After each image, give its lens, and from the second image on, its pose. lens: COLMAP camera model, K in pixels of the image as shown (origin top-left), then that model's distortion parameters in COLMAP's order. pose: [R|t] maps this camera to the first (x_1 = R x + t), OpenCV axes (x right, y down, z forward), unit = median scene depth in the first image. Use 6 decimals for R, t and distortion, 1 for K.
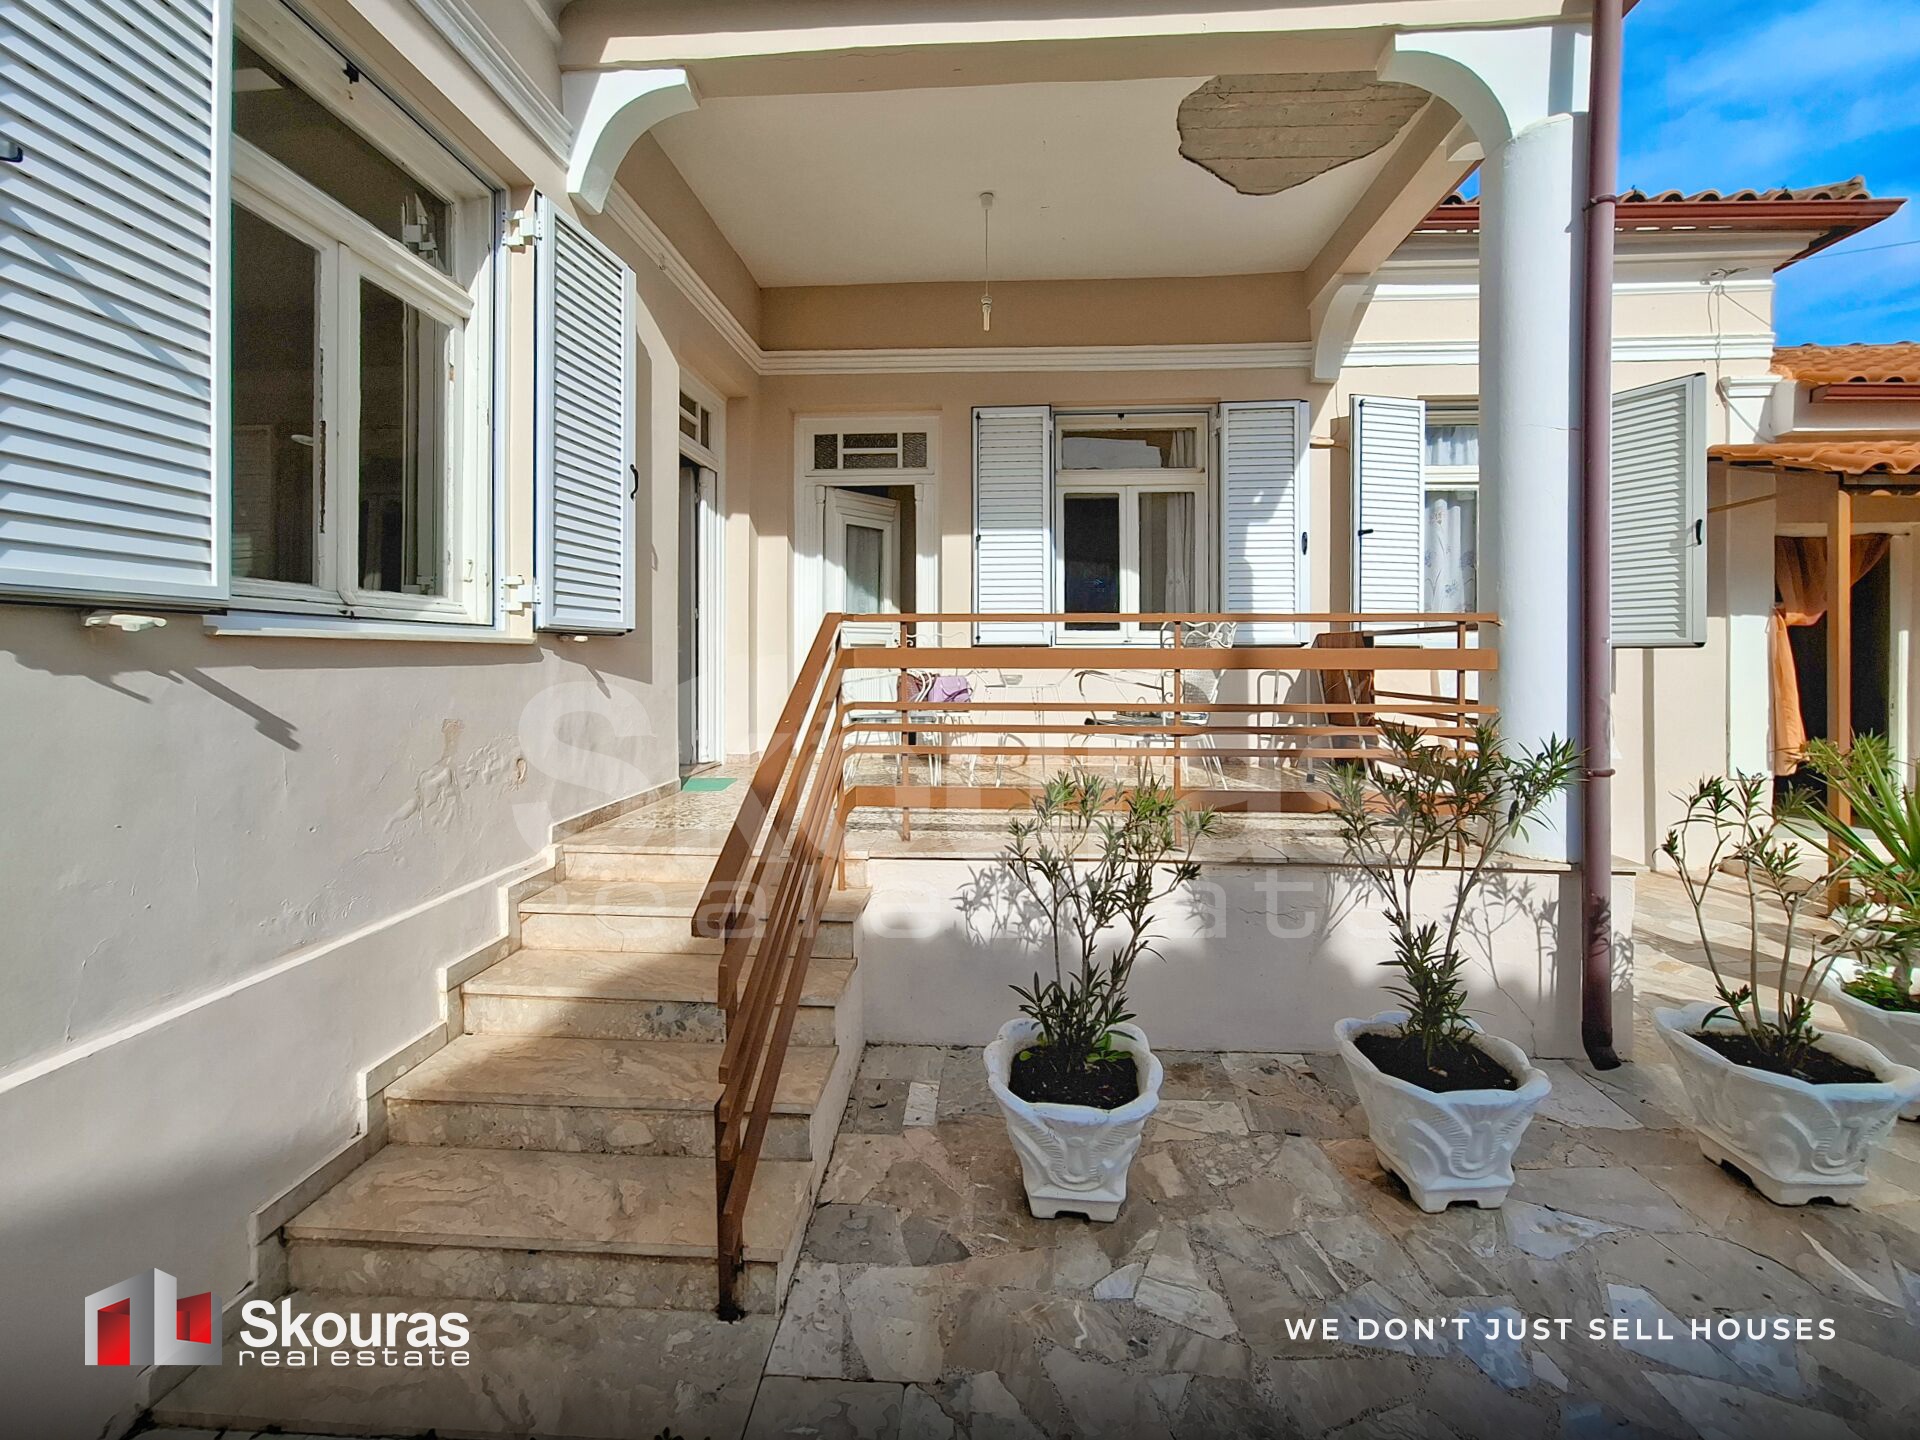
lens RADIAL K [[788.6, 0, 956.7], [0, 788.6, 657.1], [0, 0, 1]] dist [-0.001600, 0.000567]
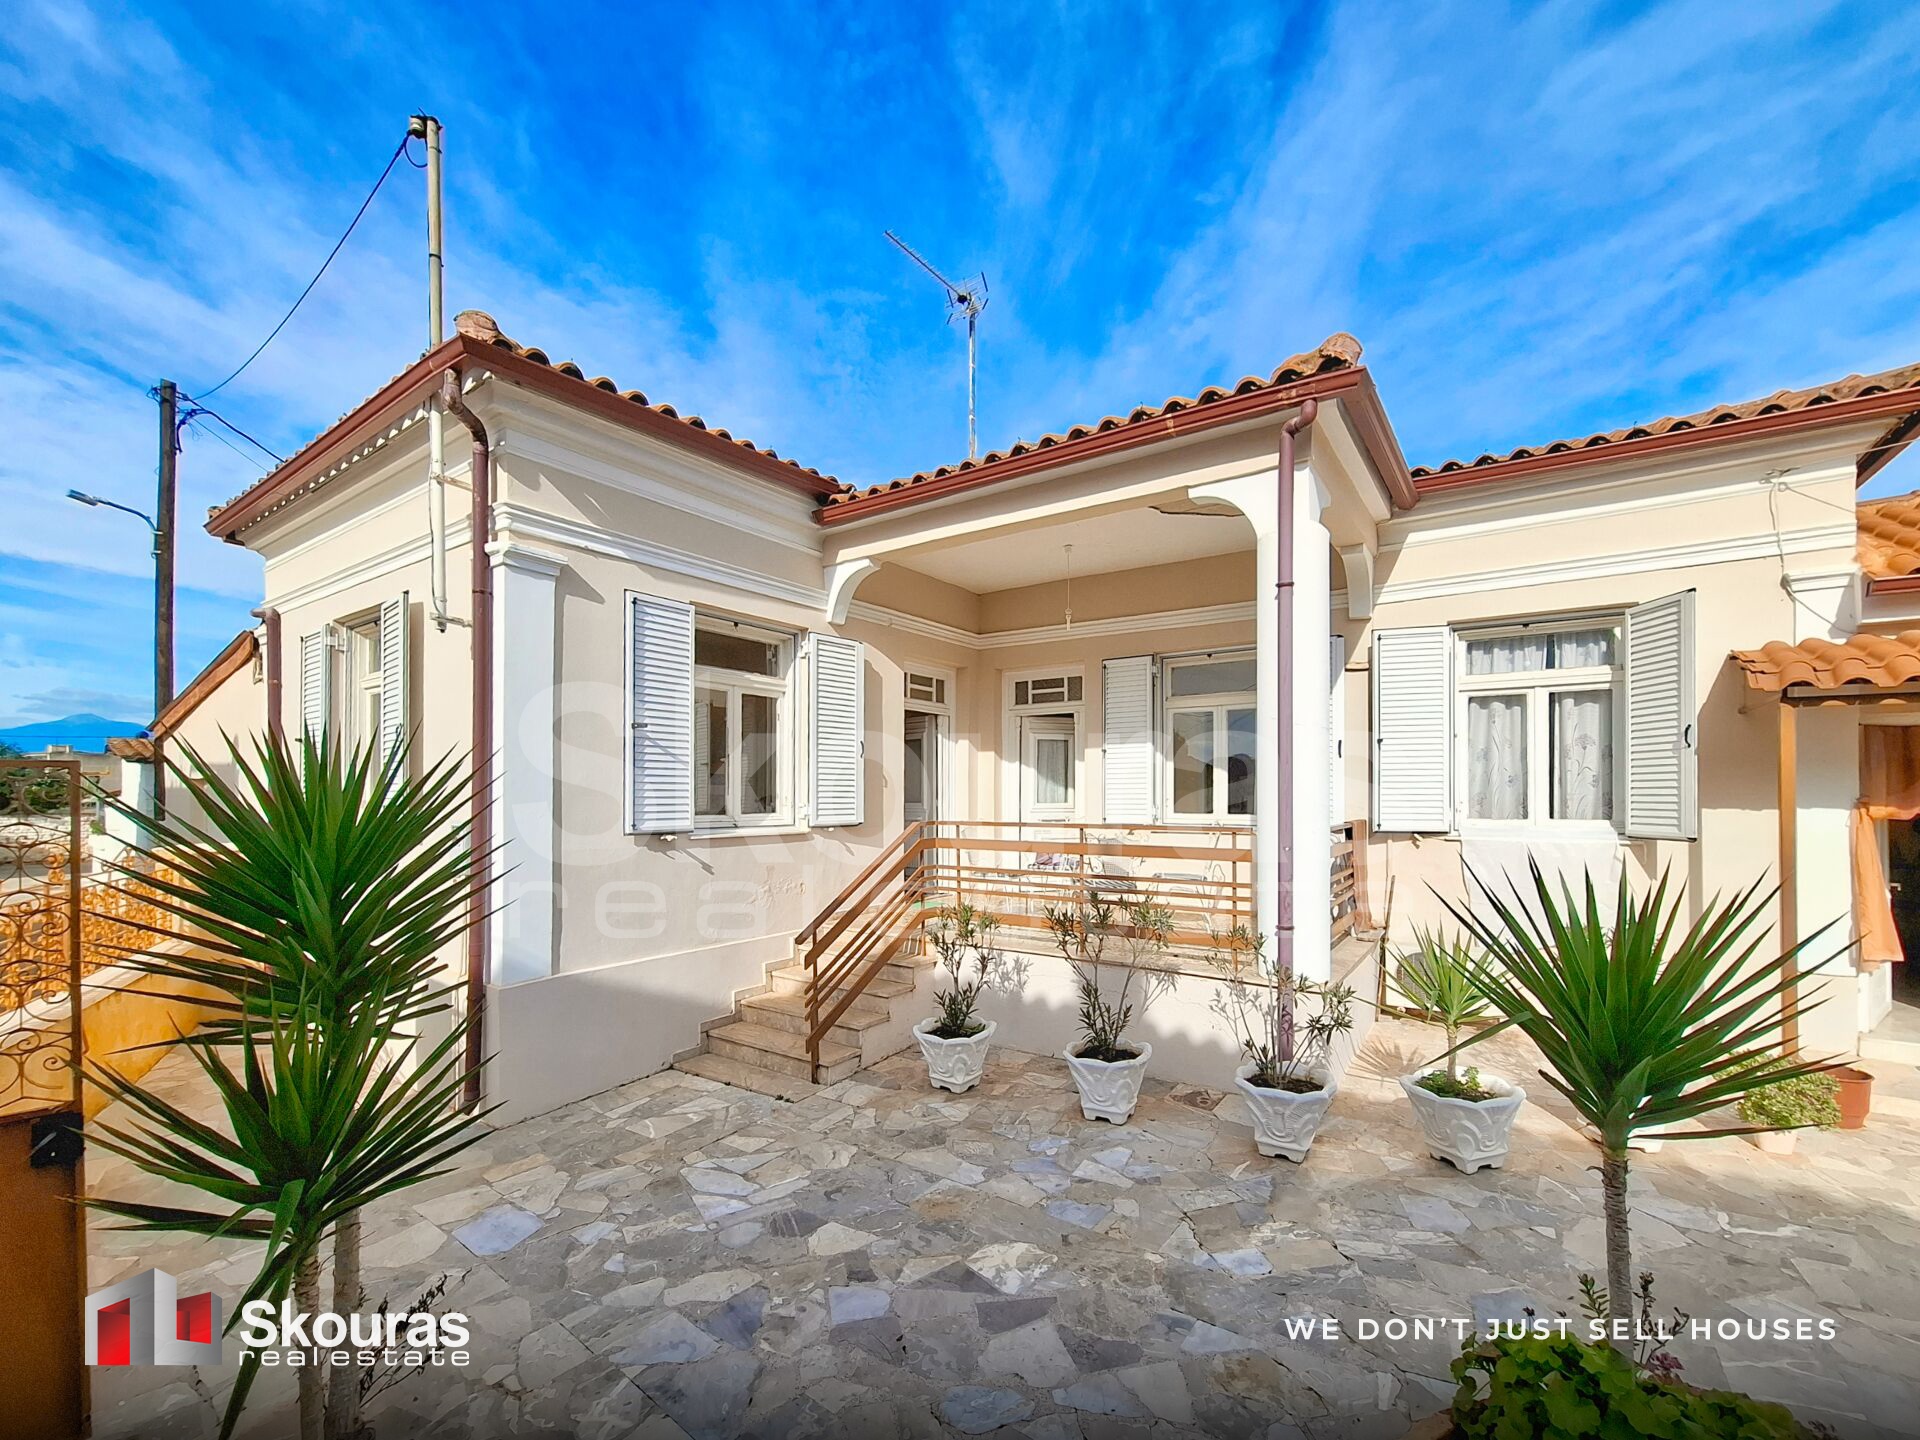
lens RADIAL K [[788.8, 0, 960.6], [0, 788.8, 808.3], [0, 0, 1]] dist [-0.004943, -0.000231]
pose [[0.855468, 0.006246, -0.517818, 0.648761], [0.003954, 0.999819, 0.018593, -0.082857], [0.517840, -0.017953, 0.855289, -0.456302]]
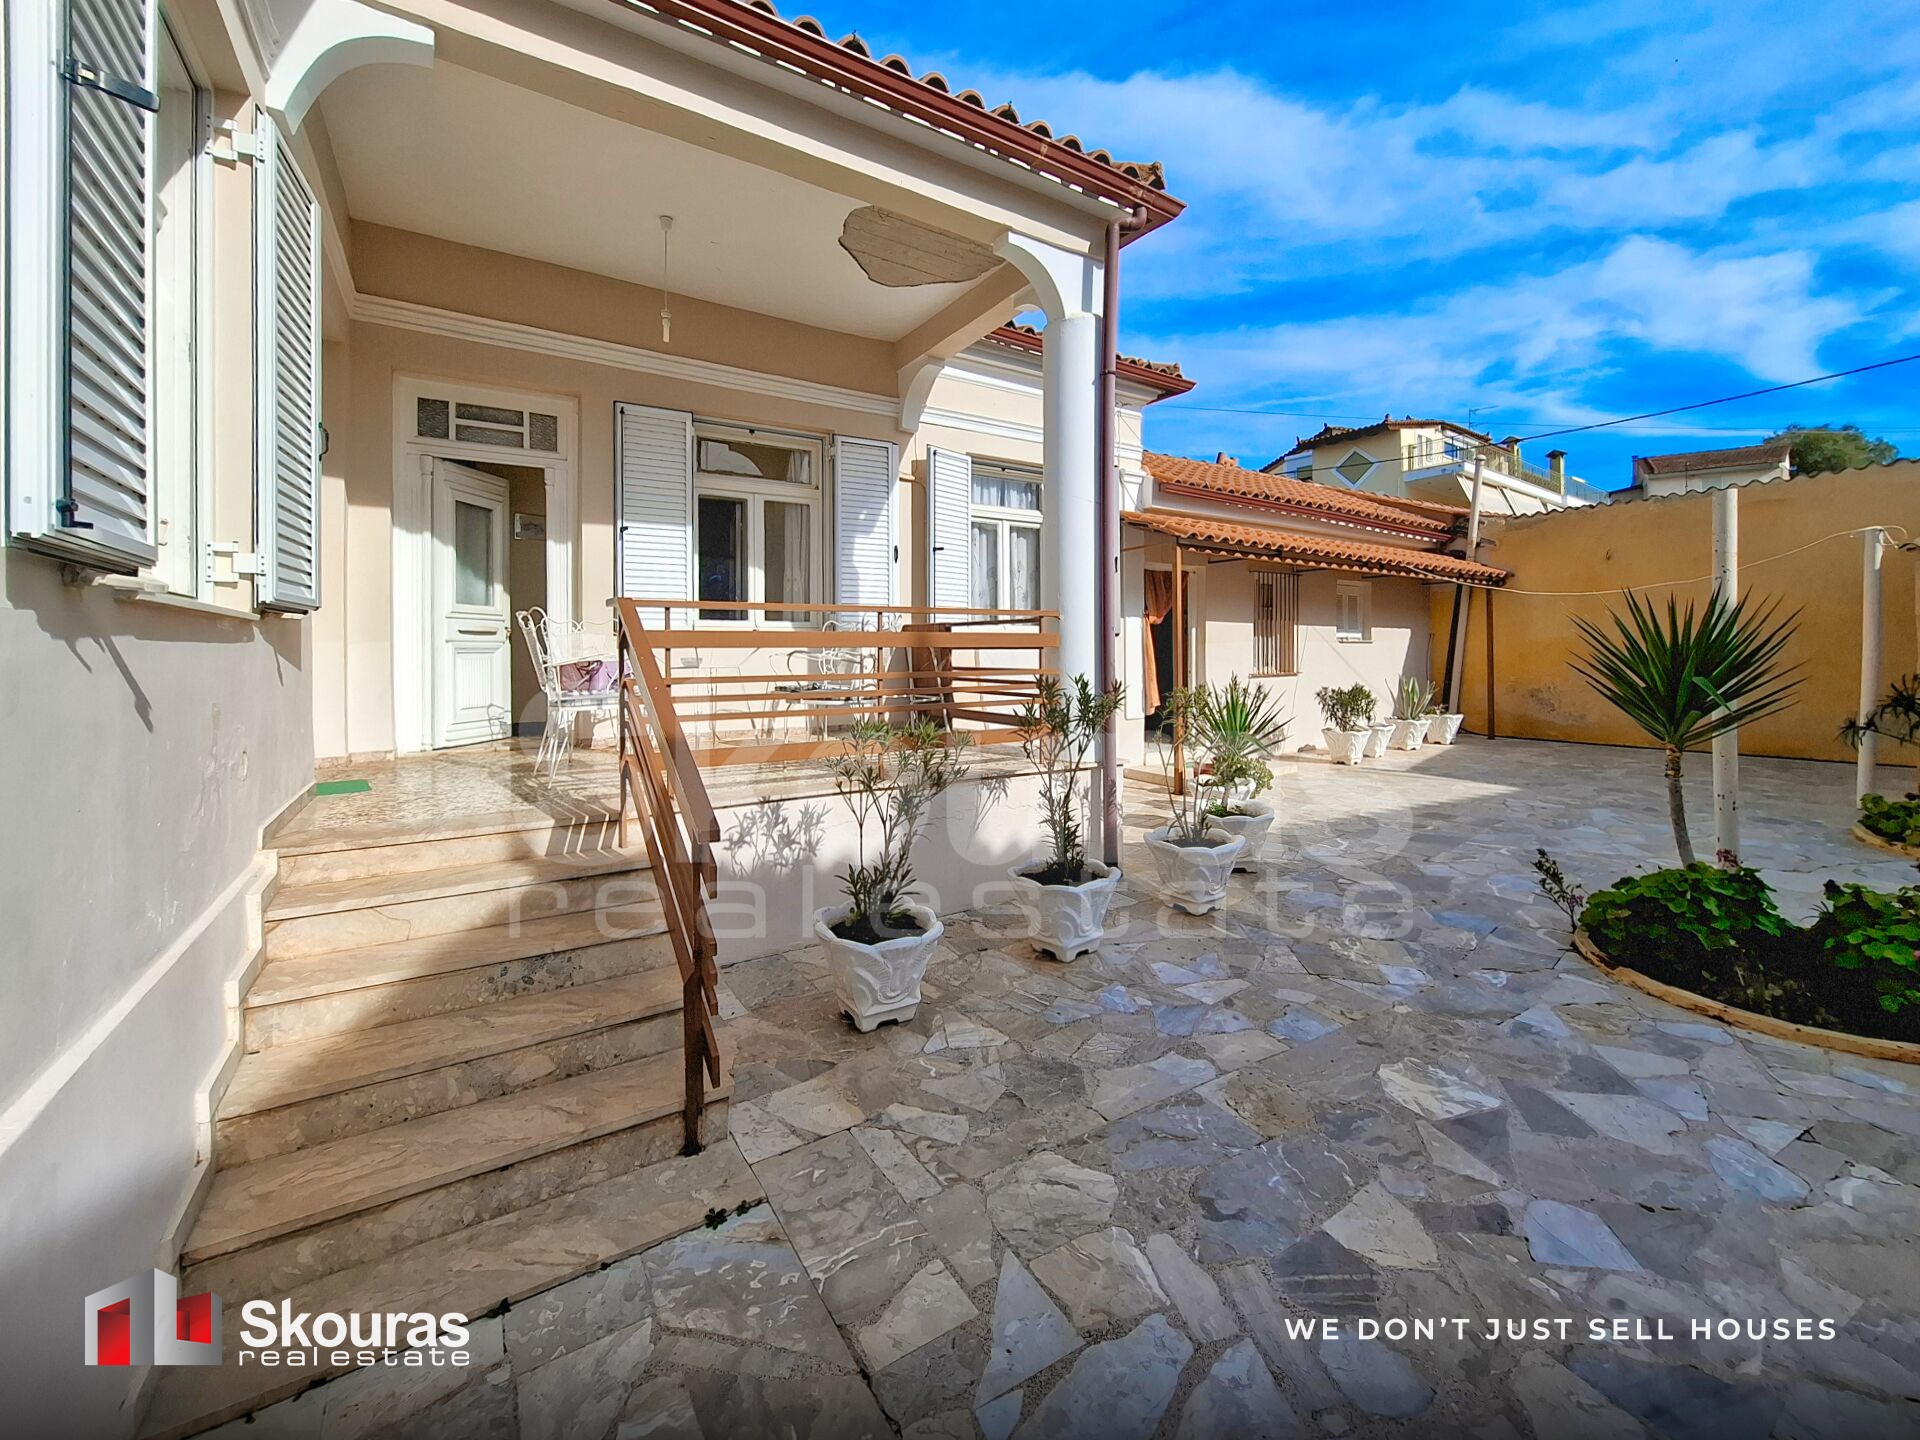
lens RADIAL K [[793.8, 0, 951.7], [0, 793.8, 646.8], [0, 0, 1]] dist [0.003364, 0.000330]
pose [[0.808829, -0.003611, 0.588032, -0.276128], [0.008296, 0.999952, -0.005271, 0.015289], [-0.587985, 0.009141, 0.808820, -0.110142]]
